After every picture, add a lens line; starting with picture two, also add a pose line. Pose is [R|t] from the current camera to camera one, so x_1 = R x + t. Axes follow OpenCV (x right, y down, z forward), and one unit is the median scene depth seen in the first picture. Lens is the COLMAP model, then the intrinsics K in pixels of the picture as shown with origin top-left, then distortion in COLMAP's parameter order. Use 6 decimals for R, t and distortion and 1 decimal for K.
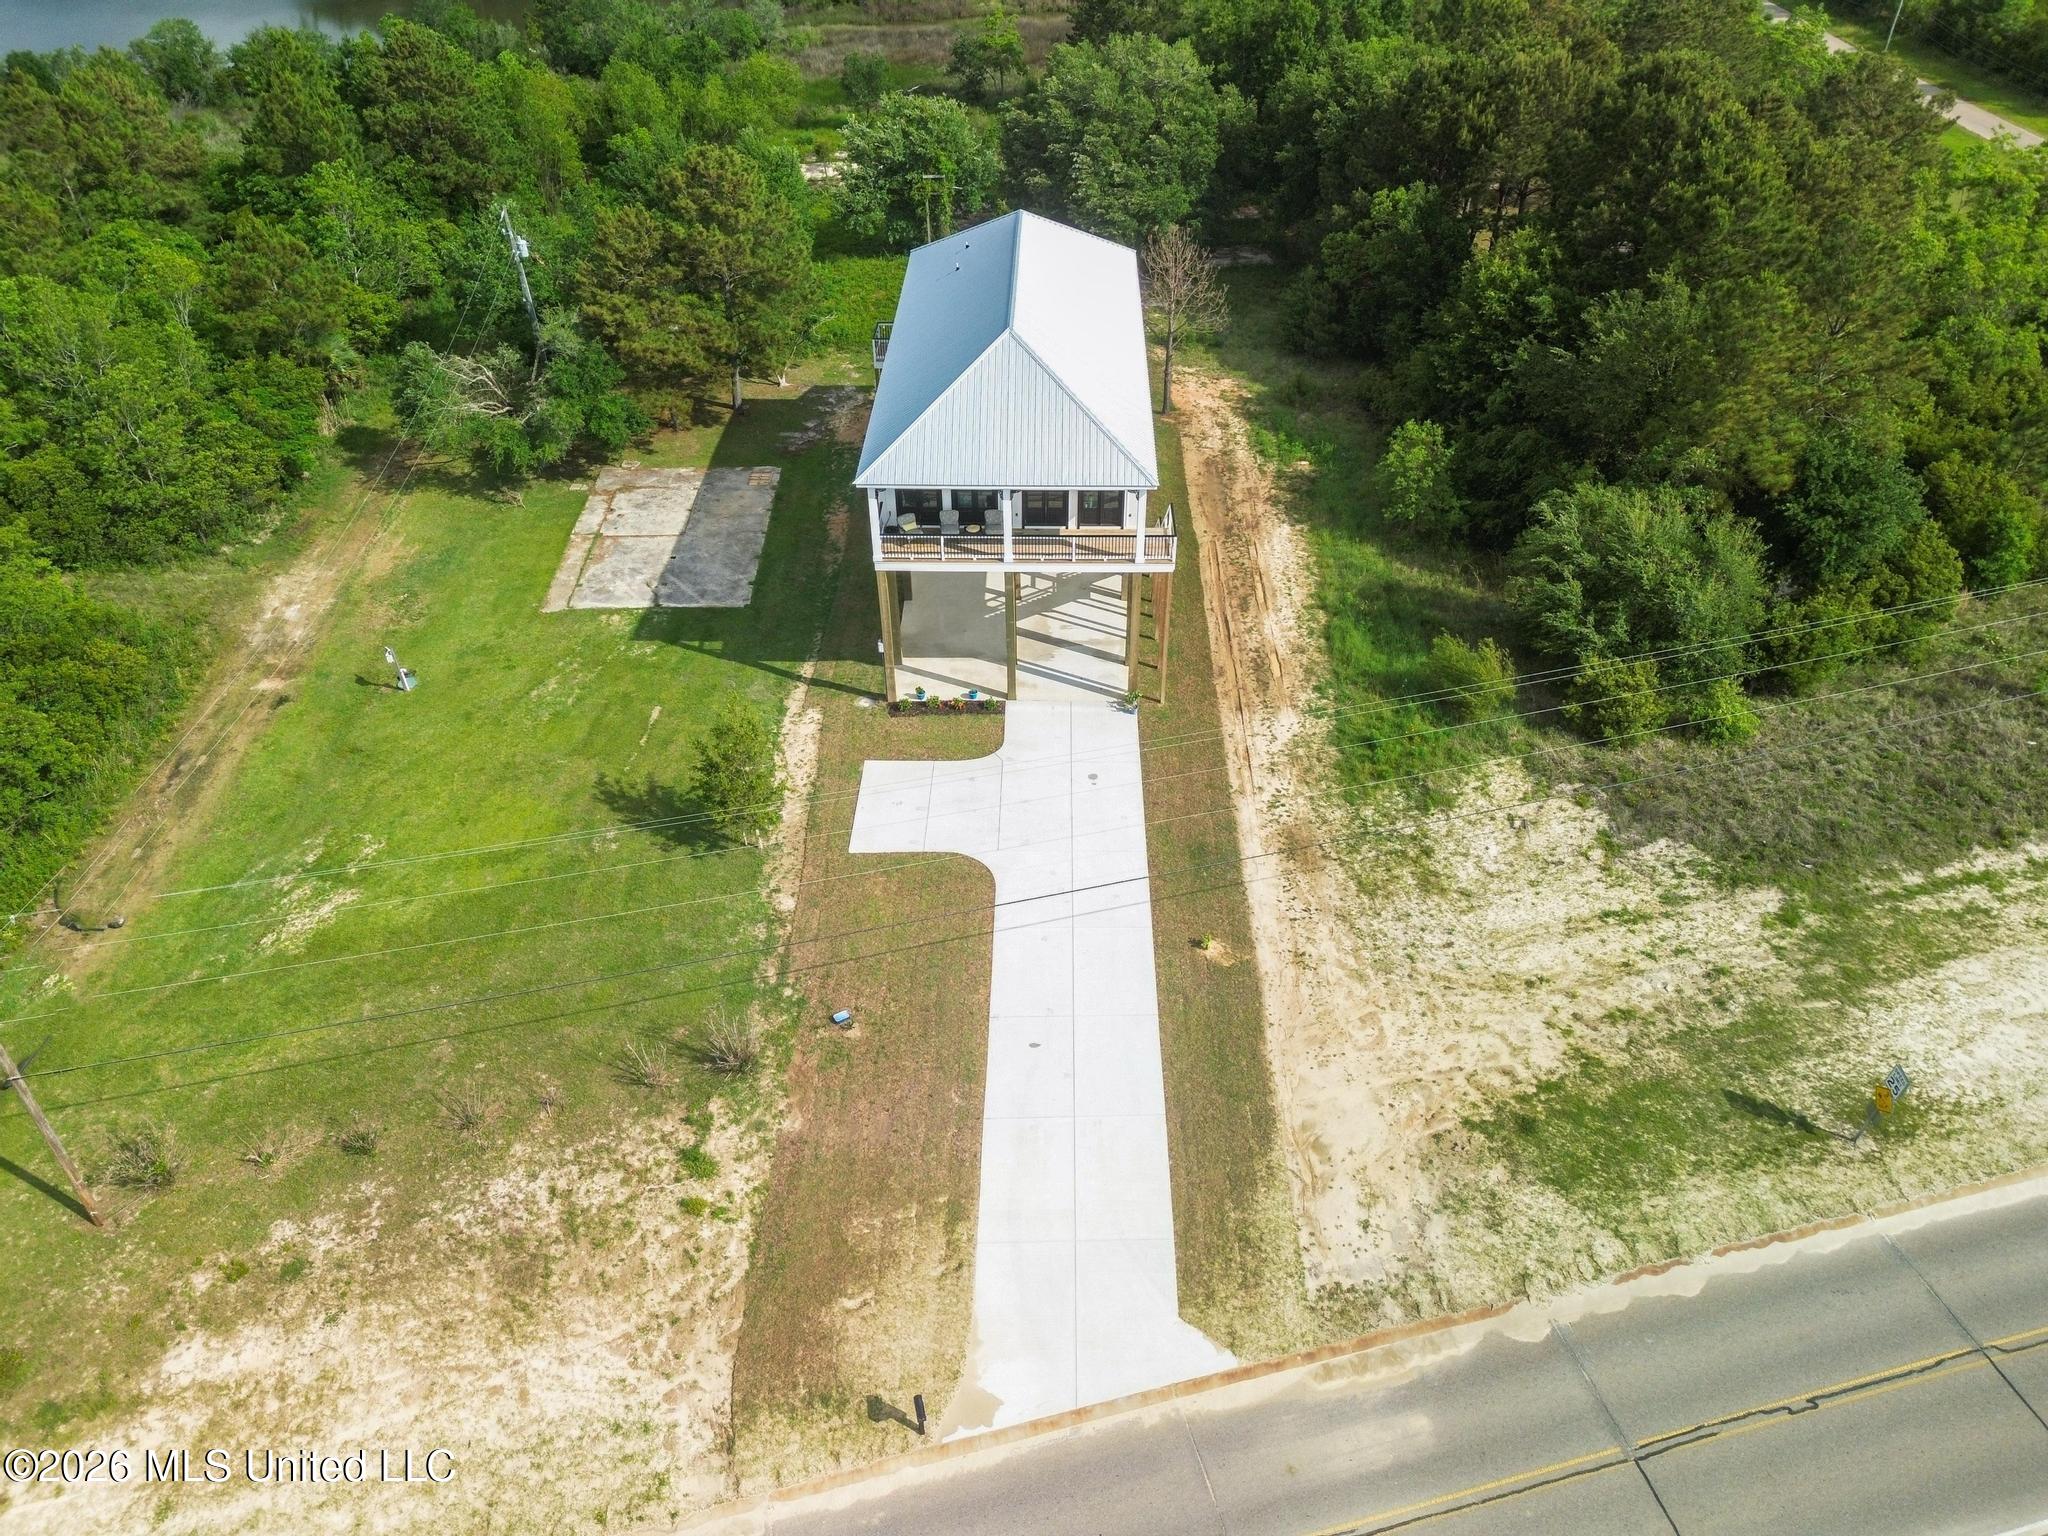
lens RADIAL K [[1411.7, 0, 1024.0], [0, 1411.7, 768.0], [0, 0, 1]] dist [0.087383, -0.078996]
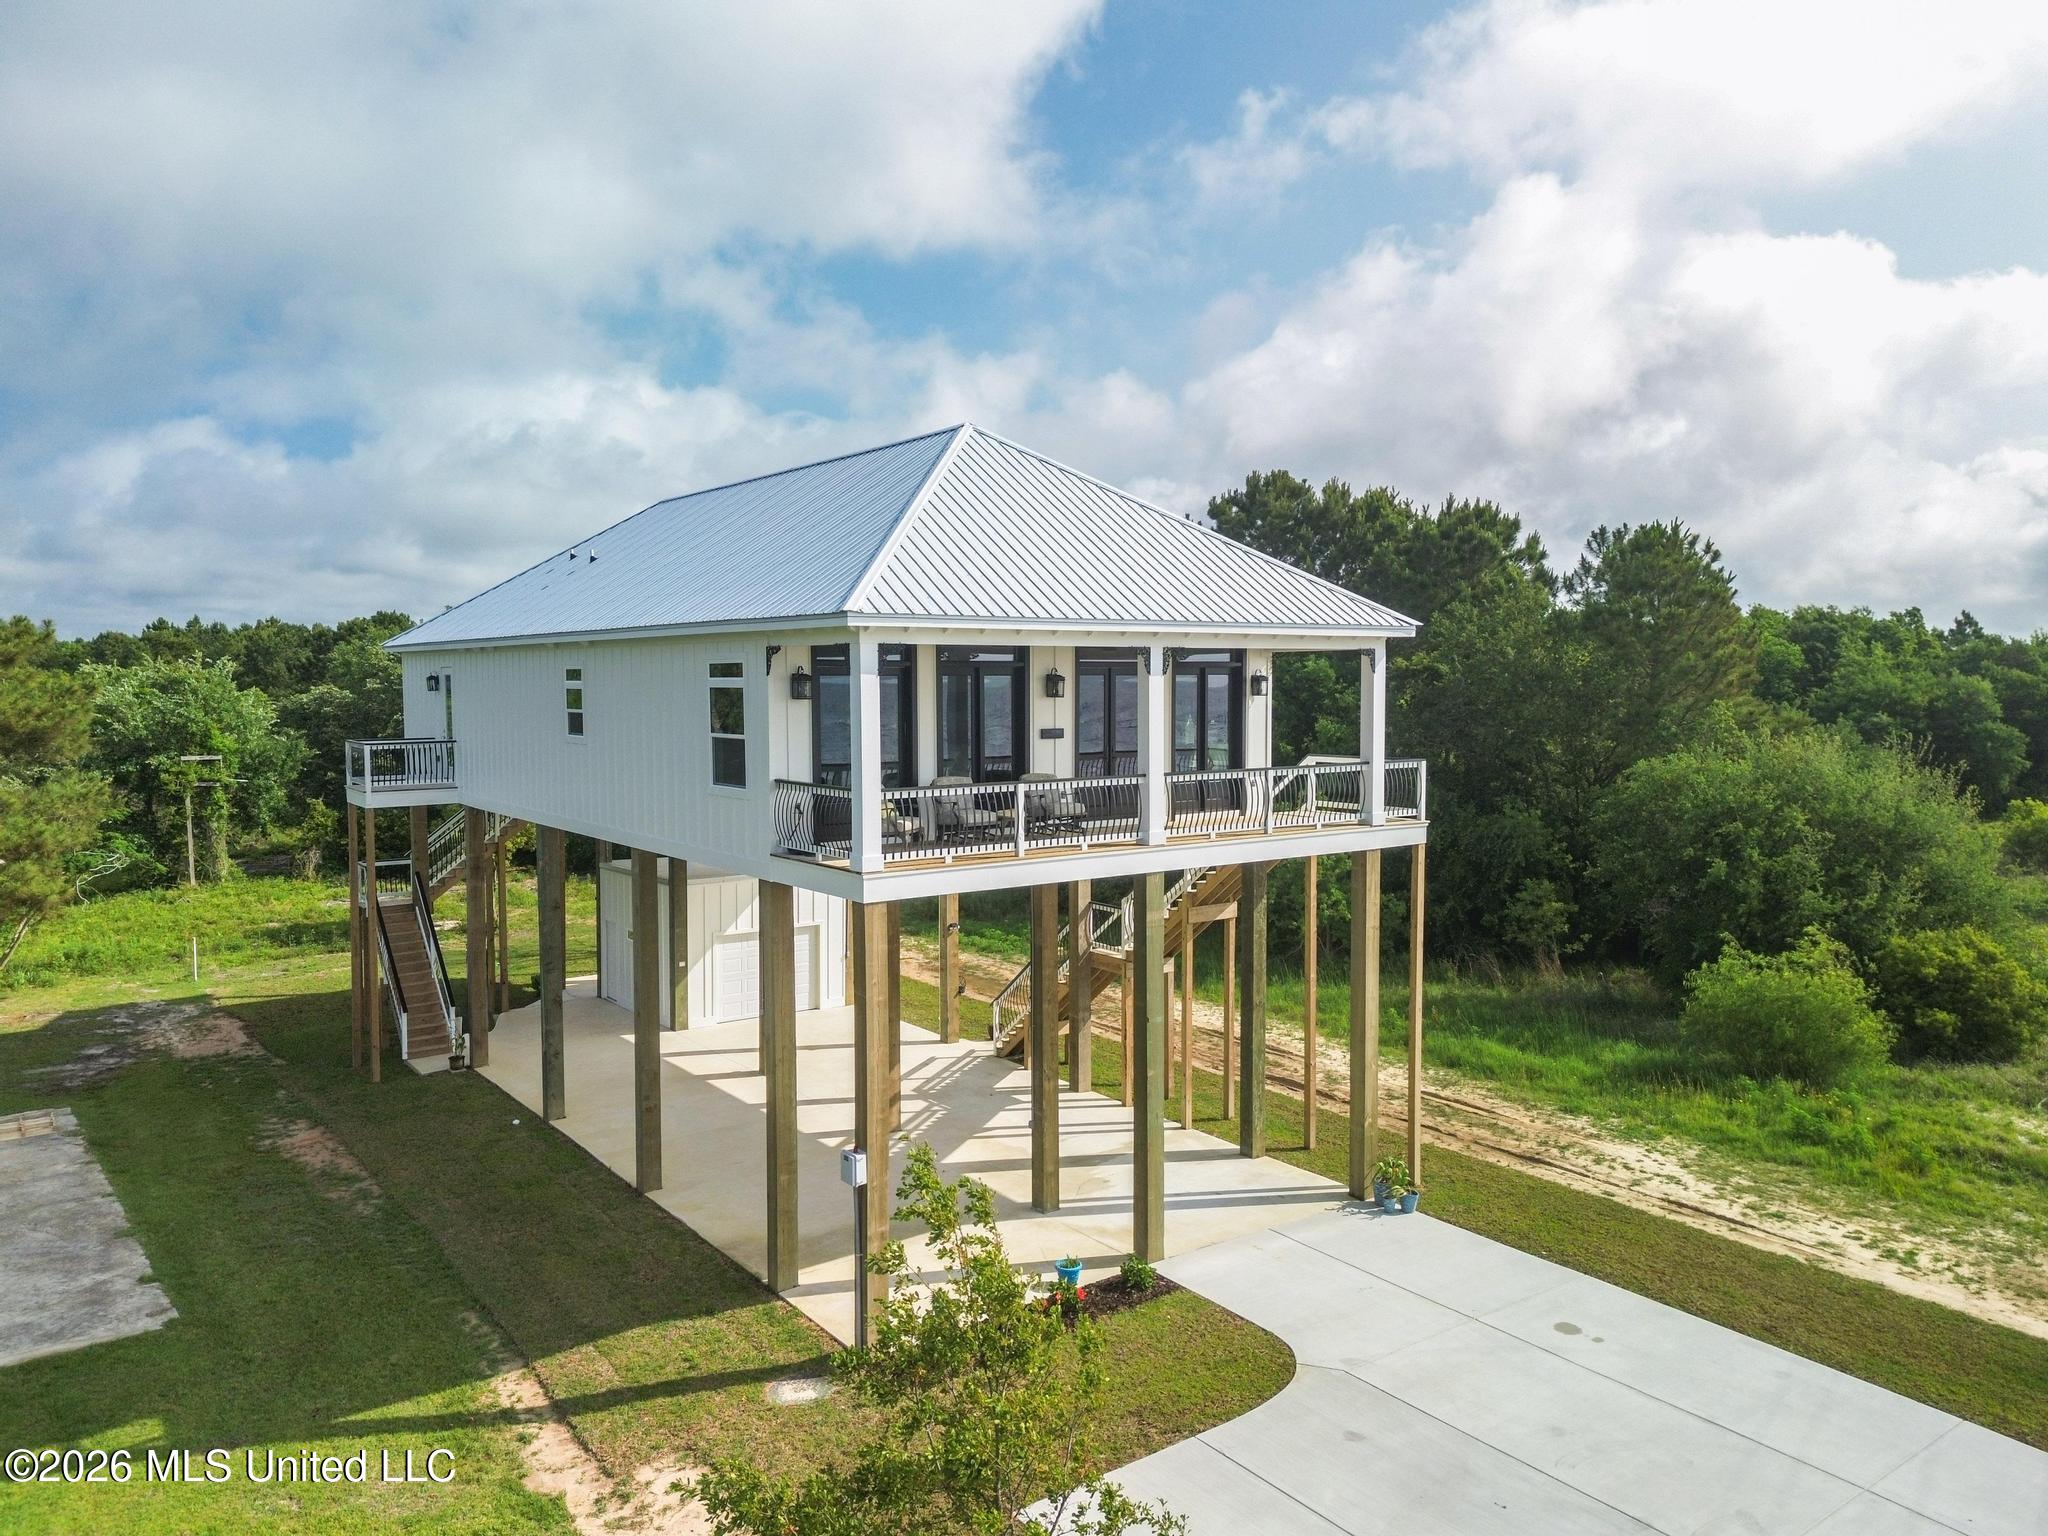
lens RADIAL K [[1436.9, 0, 1020.1], [0, 1436.9, 777.3], [0, 0, 1]] dist [0.082613, -0.085835]
pose [[0.797833, -0.037919, 0.601685, -0.253025], [0.371331, 0.817149, -0.440886, 0.003320], [-0.474948, 0.575178, 0.666029, 0.653800]]
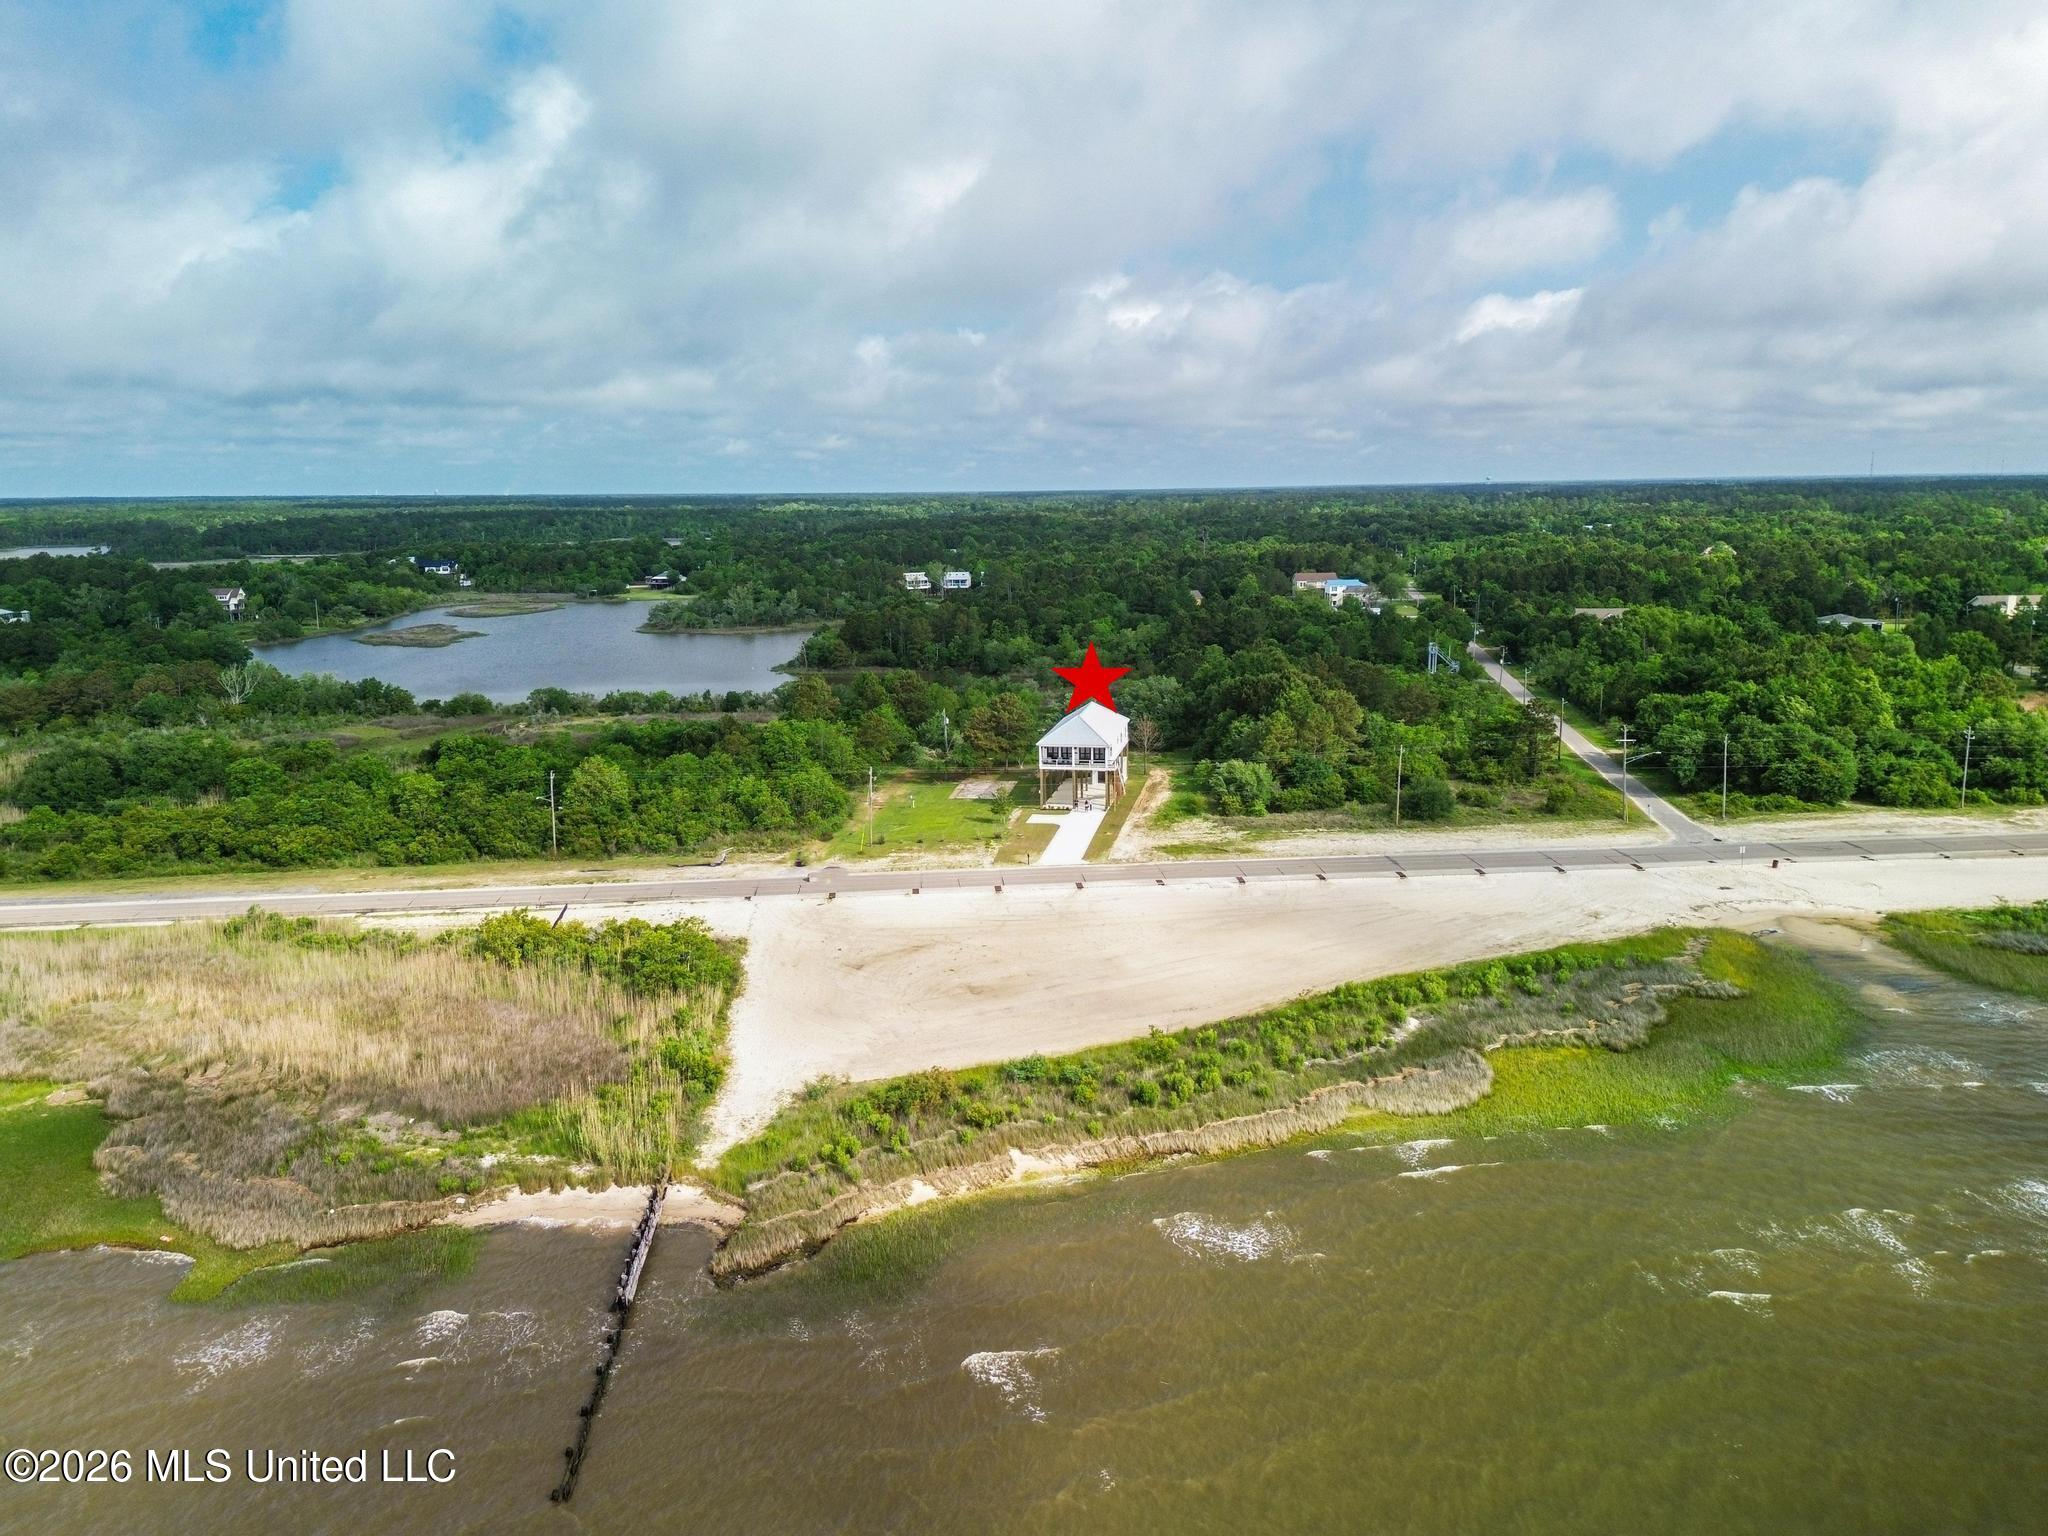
lens RADIAL K [[1436.9, 0, 1020.1], [0, 1436.9, 777.3], [0, 0, 1]] dist [0.082613, -0.085835]
pose [[0.987809, 0.024753, -0.153691, 0.430872], [-0.090169, 0.895774, -0.435269, 1.559030], [0.126898, 0.443820, 0.887085, -2.445114]]
